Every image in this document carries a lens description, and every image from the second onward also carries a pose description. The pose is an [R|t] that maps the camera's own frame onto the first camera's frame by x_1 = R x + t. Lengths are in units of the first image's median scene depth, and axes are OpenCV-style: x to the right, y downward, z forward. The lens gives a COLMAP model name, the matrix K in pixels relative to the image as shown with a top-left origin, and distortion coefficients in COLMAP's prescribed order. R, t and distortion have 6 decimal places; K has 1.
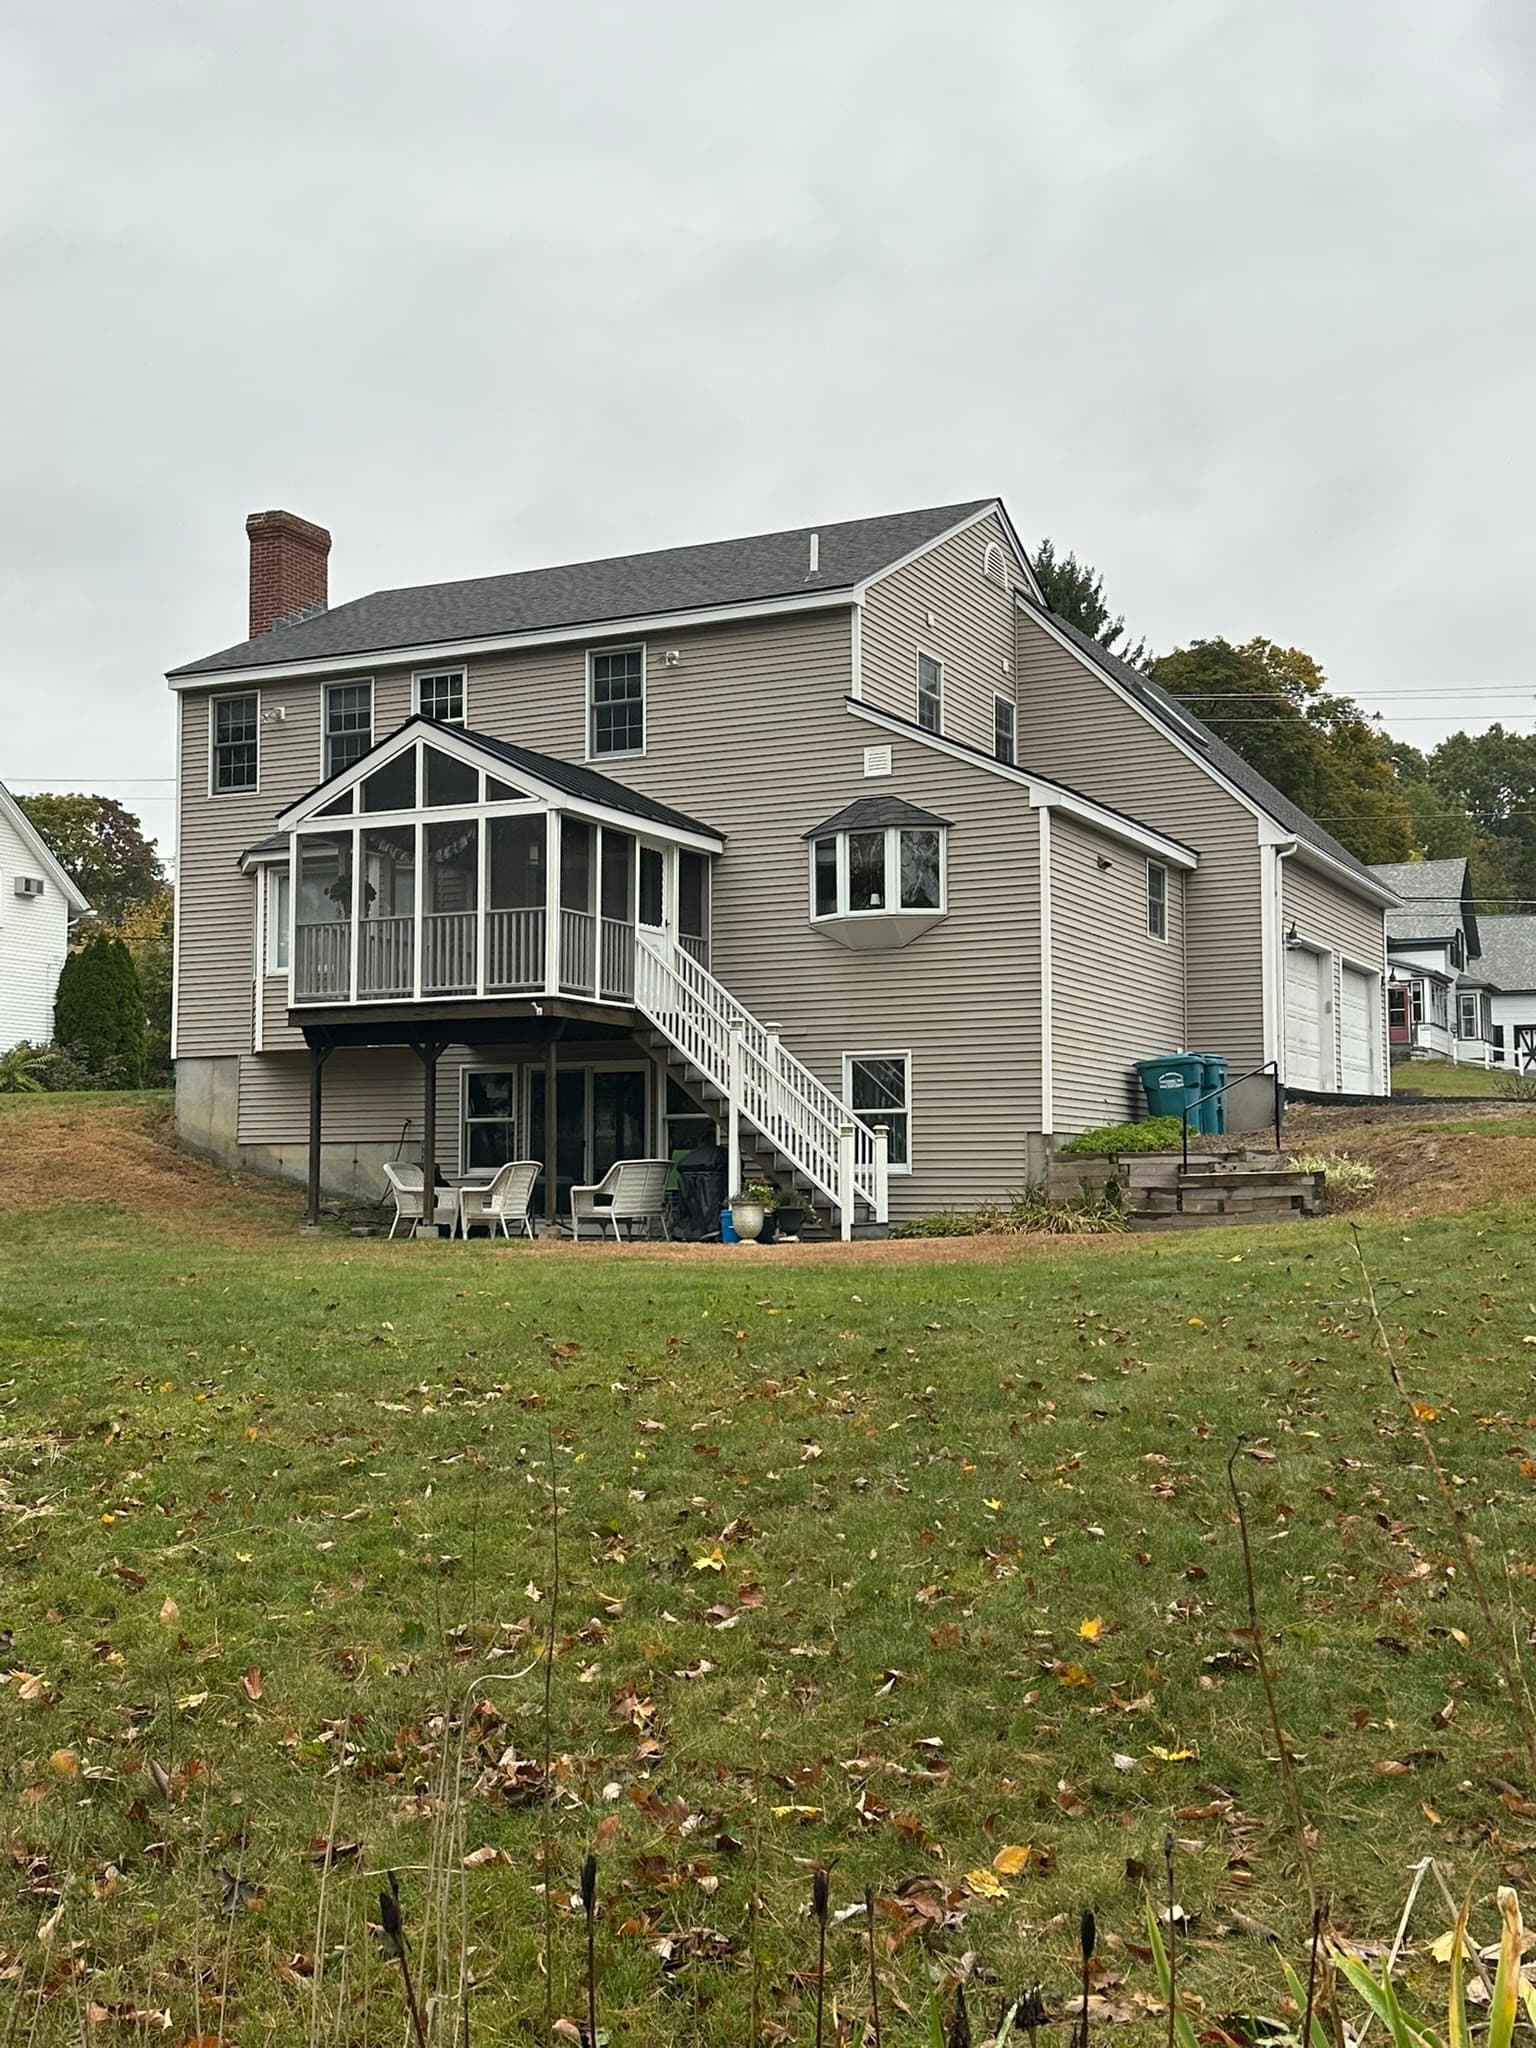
lens RADIAL K [[2230.0, 0, 787.7], [0, 2230.0, 1023.8], [0, 0, 1]] dist [0.123429, 0.000000]
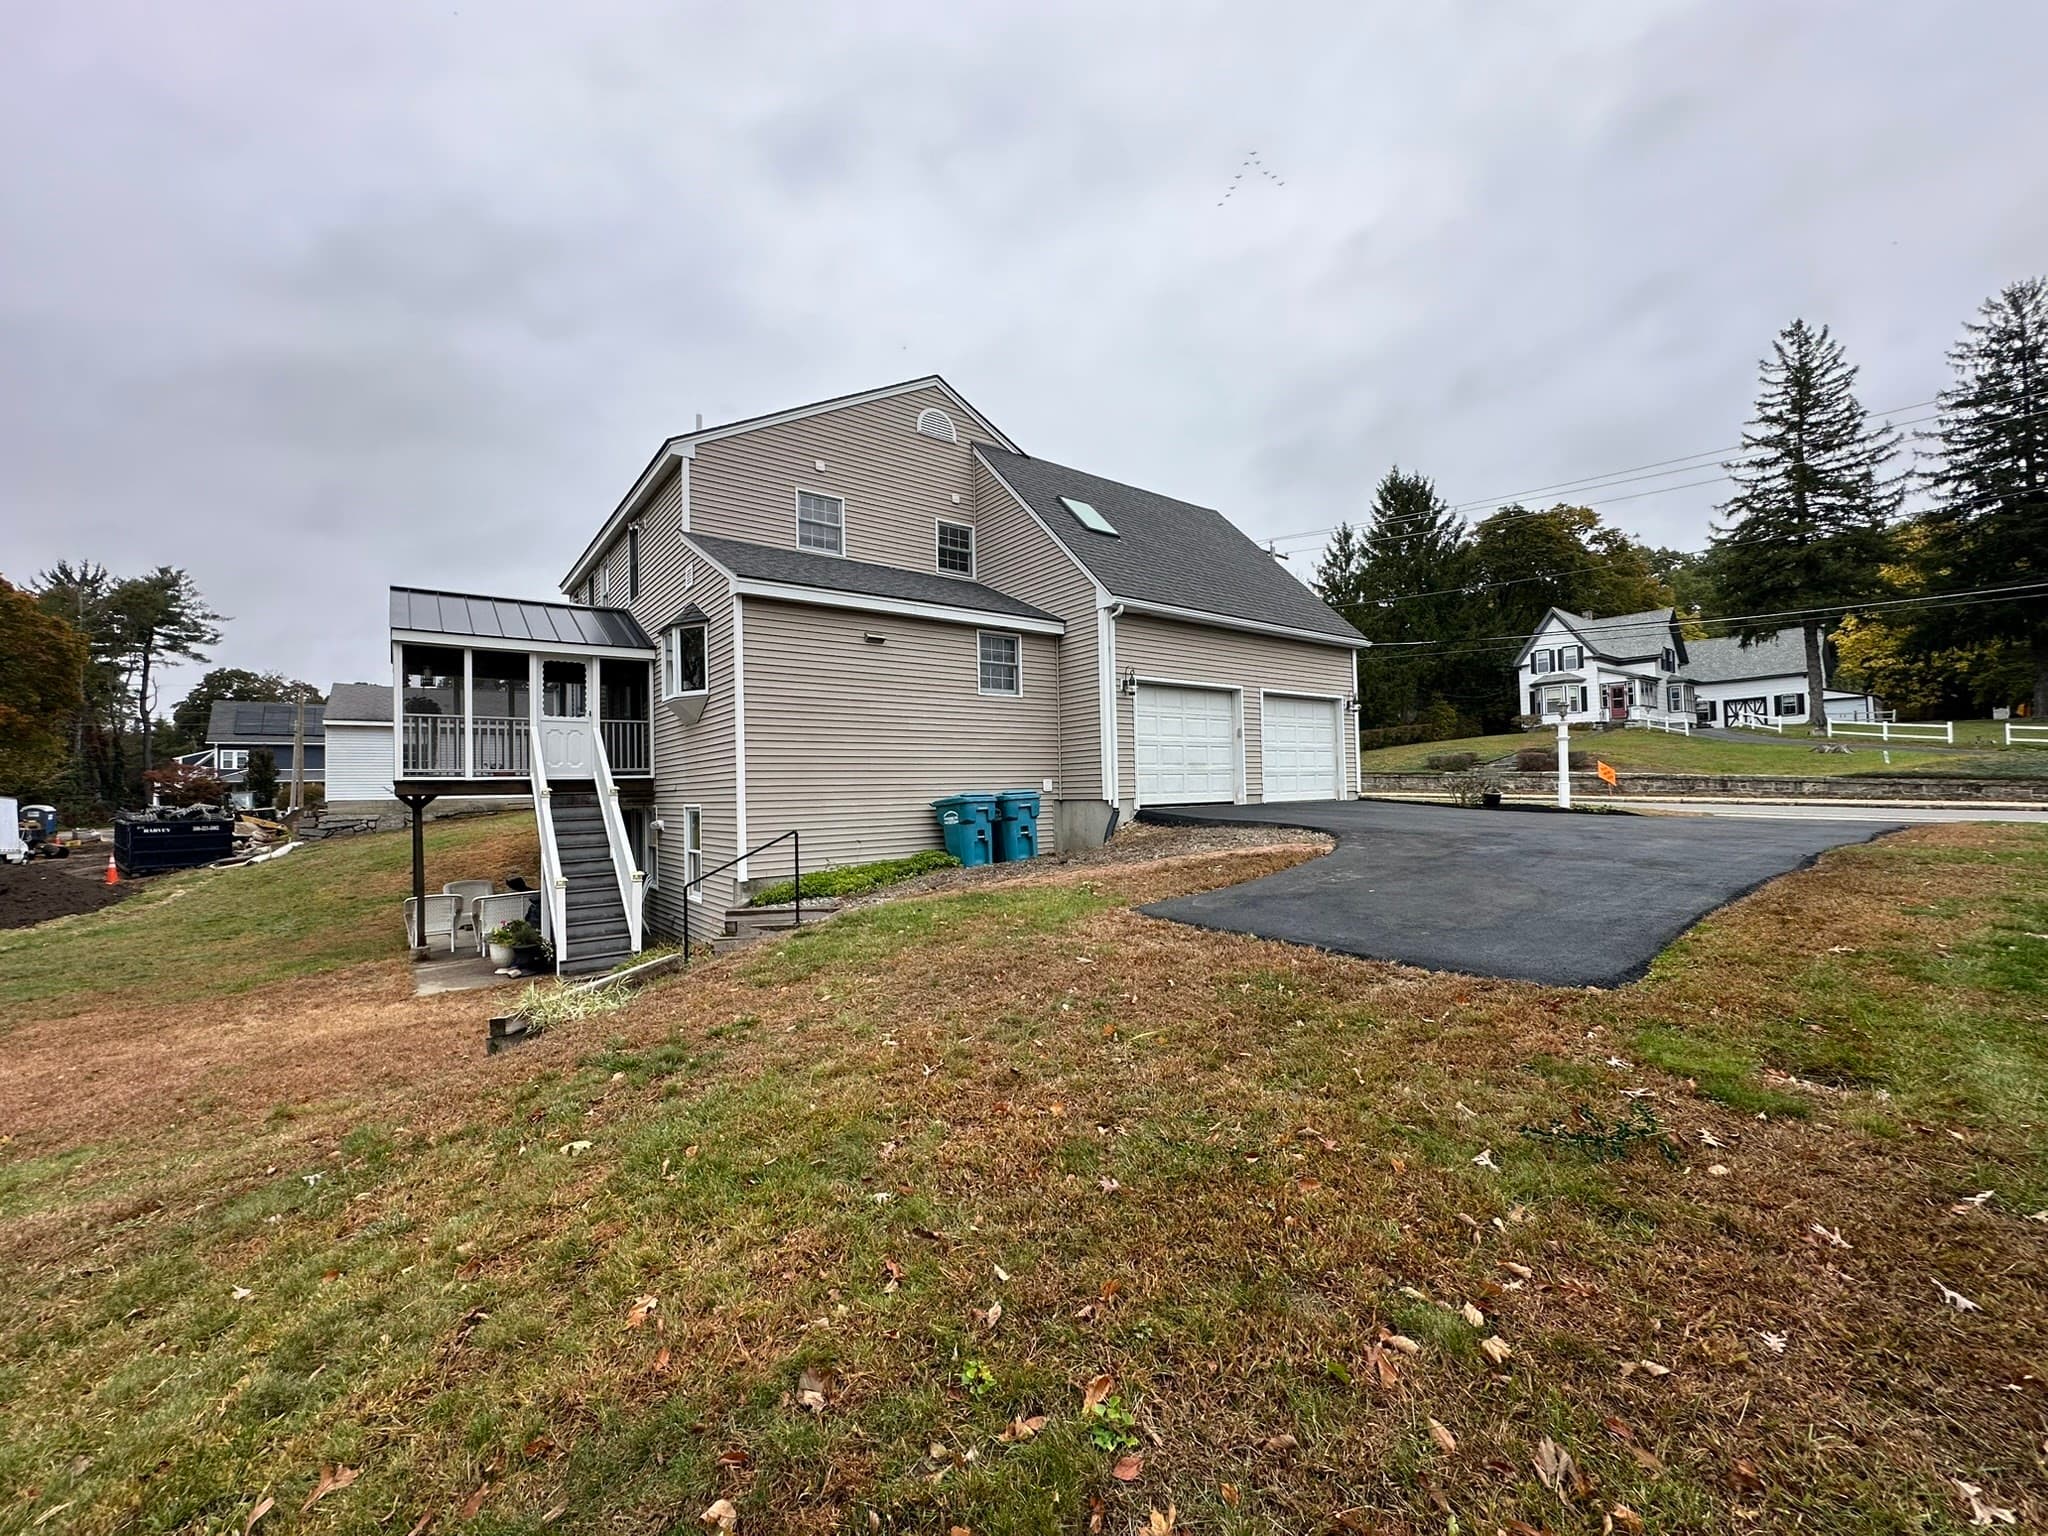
lens RADIAL K [[813.9, 0, 1018.1], [0, 813.9, 778.3], [0, 0, 1]] dist [0.002235, 0.000814]
pose [[0.892467, -0.026750, -0.450319, 0.409346], [0.057239, 0.996887, 0.054222, -0.017027], [0.447467, -0.074167, 0.891220, 0.656124]]
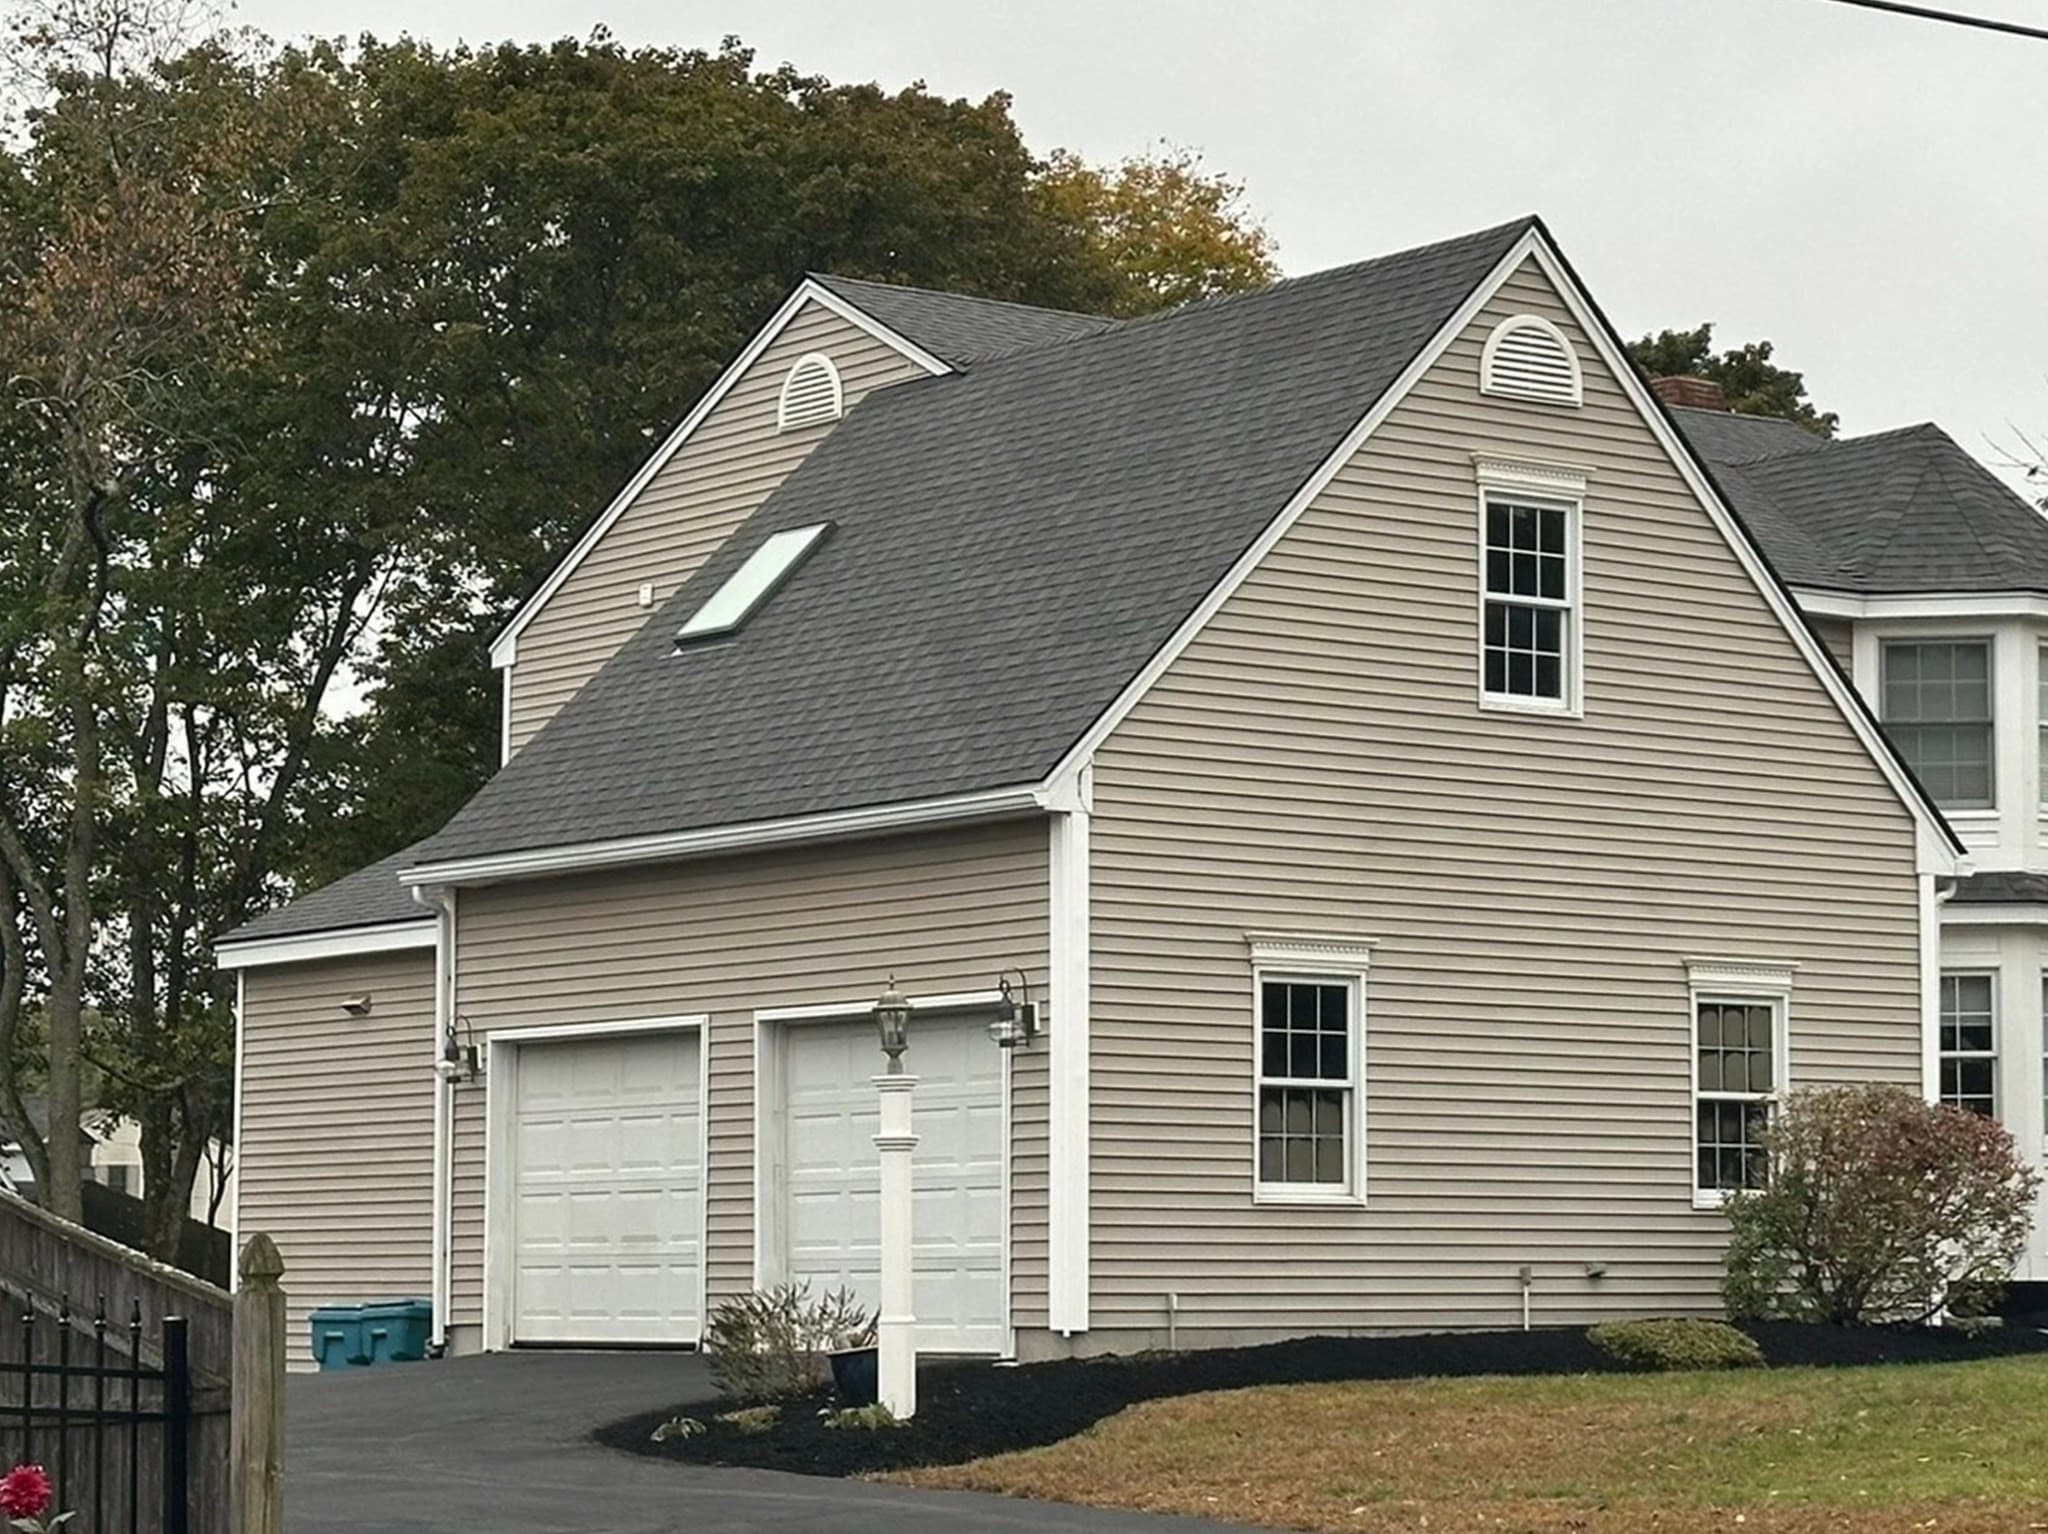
lens RADIAL K [[4858.4, 0, 1032.1], [0, 4858.4, 773.3], [0, 0, 1]] dist [-0.002576, 0.000000]
pose [[-0.465109, -0.092010, -0.880459, 1.296441], [0.069586, 0.987707, -0.139977, 0.070769], [0.882514, -0.126372, -0.452989, 1.834276]]
